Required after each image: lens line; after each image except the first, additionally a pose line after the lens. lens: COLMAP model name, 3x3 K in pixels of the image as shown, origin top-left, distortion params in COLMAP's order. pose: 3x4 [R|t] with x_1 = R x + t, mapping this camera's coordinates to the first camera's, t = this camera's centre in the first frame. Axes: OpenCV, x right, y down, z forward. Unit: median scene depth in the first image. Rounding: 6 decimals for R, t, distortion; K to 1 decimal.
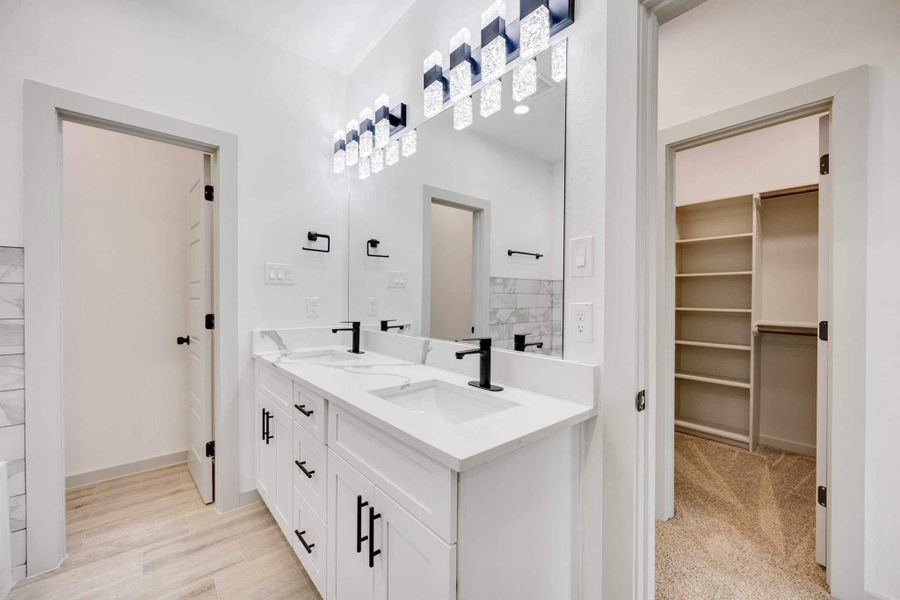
lens RADIAL K [[361.5, 0, 450.1], [0, 361.5, 298.2], [0, 0, 1]] dist [0.000592, 0.000244]
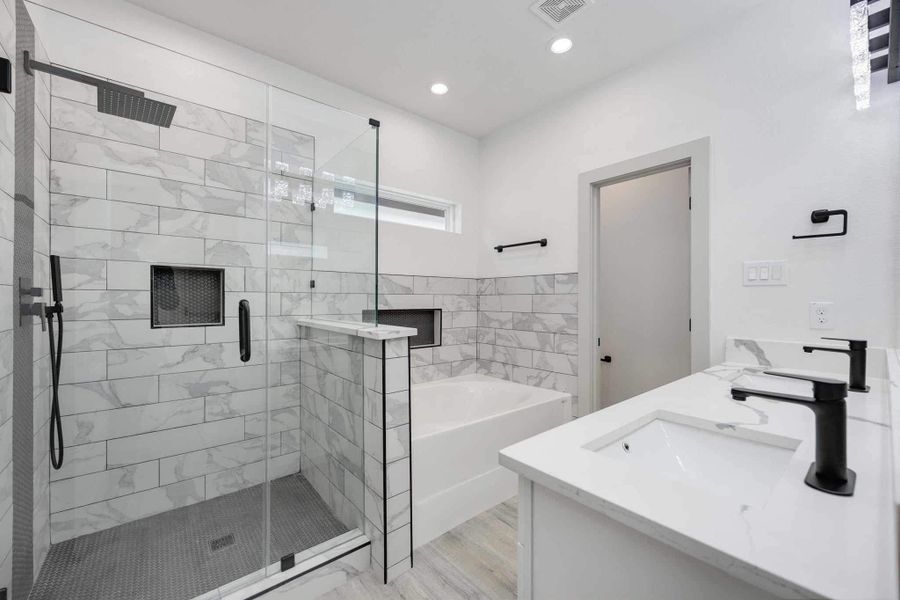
lens RADIAL K [[361.5, 0, 450.1], [0, 361.5, 298.2], [0, 0, 1]] dist [0.000592, 0.000244]
pose [[-0.024652, -0.011685, -0.999628, 0.387301], [-0.007718, 0.999904, -0.011498, 0.004727], [0.999666, 0.007432, -0.024740, 0.313076]]
